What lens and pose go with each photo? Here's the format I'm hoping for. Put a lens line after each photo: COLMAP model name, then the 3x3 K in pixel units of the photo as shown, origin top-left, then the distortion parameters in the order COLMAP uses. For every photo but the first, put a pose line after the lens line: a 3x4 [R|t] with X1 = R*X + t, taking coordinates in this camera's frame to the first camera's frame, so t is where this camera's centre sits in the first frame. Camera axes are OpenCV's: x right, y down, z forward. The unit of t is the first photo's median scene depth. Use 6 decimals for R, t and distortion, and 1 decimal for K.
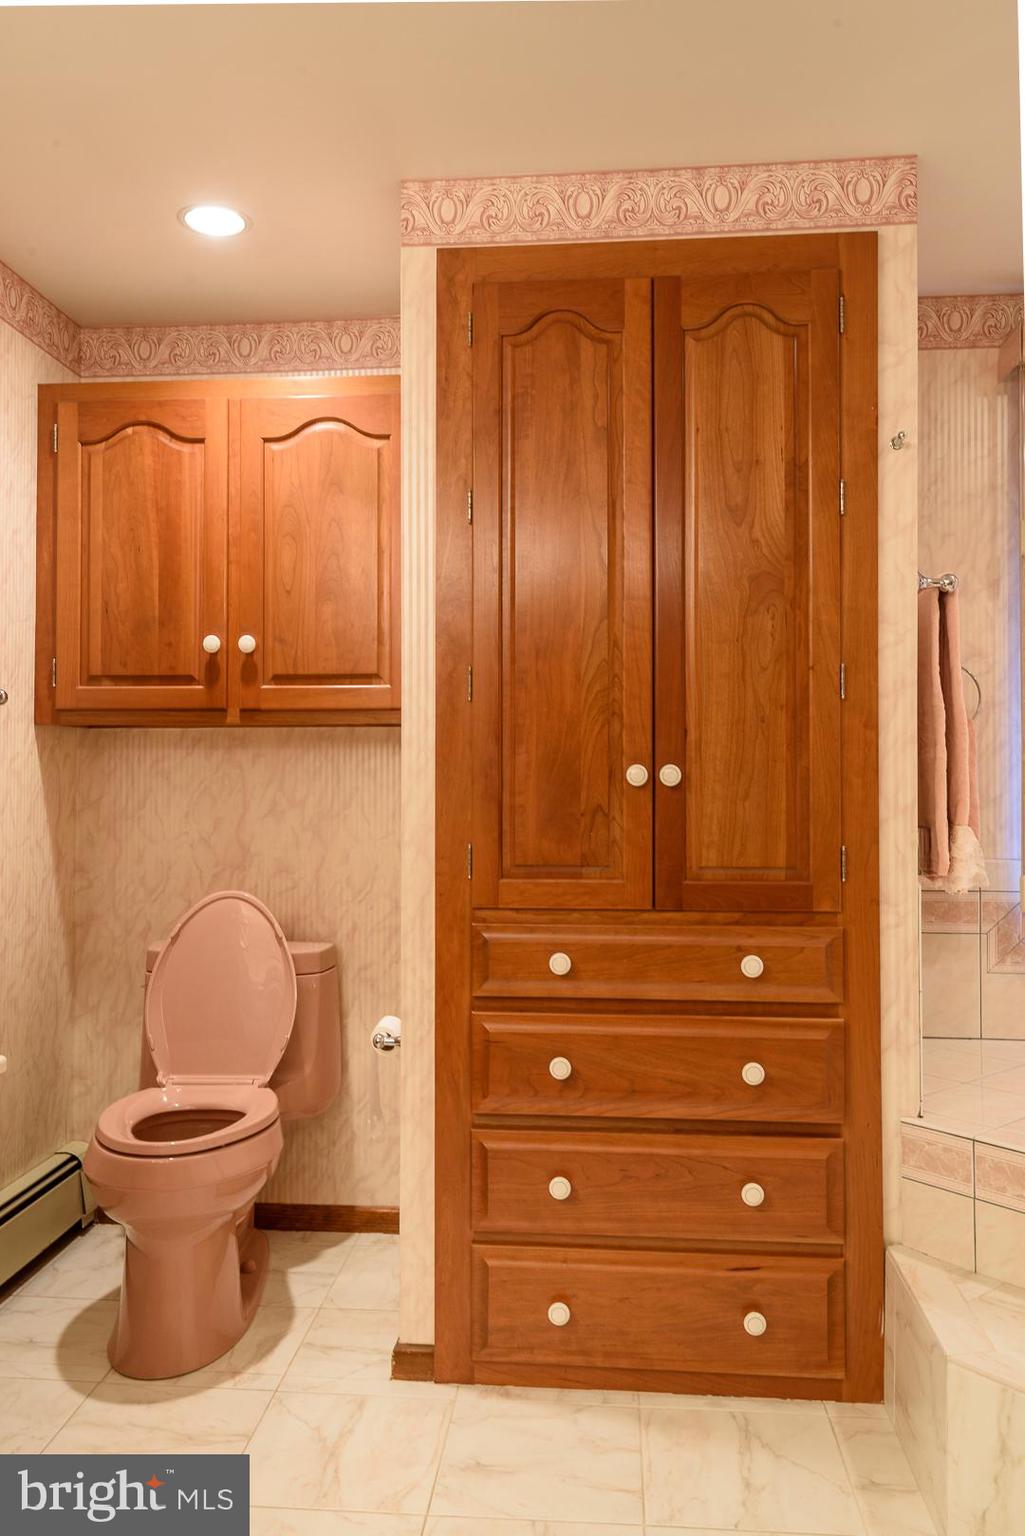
lens RADIAL K [[1177.3, 0, 508.6], [0, 1177.3, 752.5], [0, 0, 1]] dist [0.034405, -0.023610]
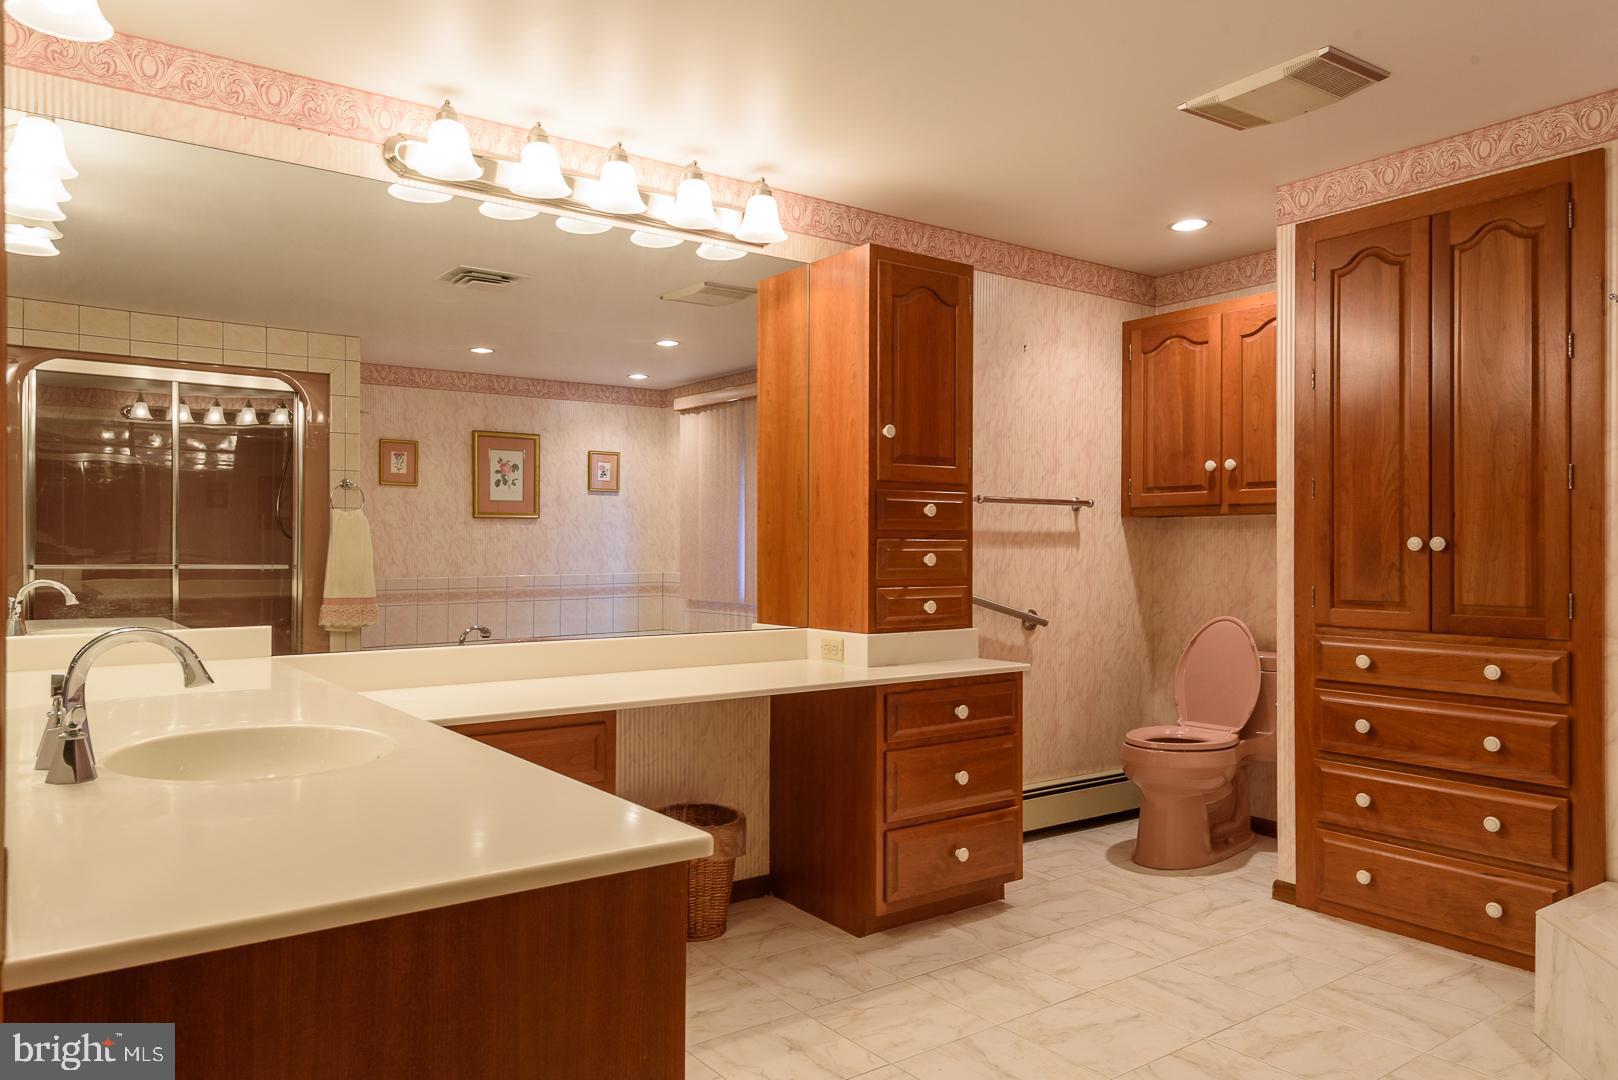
lens RADIAL K [[1097.3, 0, 806.4], [0, 1097.3, 545.0], [0, 0, 1]] dist [-0.001698, -0.000404]
pose [[0.655298, -0.002651, -0.755366, 0.657099], [0.013982, 0.999865, 0.008621, -0.002559], [0.755241, -0.016211, 0.655246, -0.531135]]
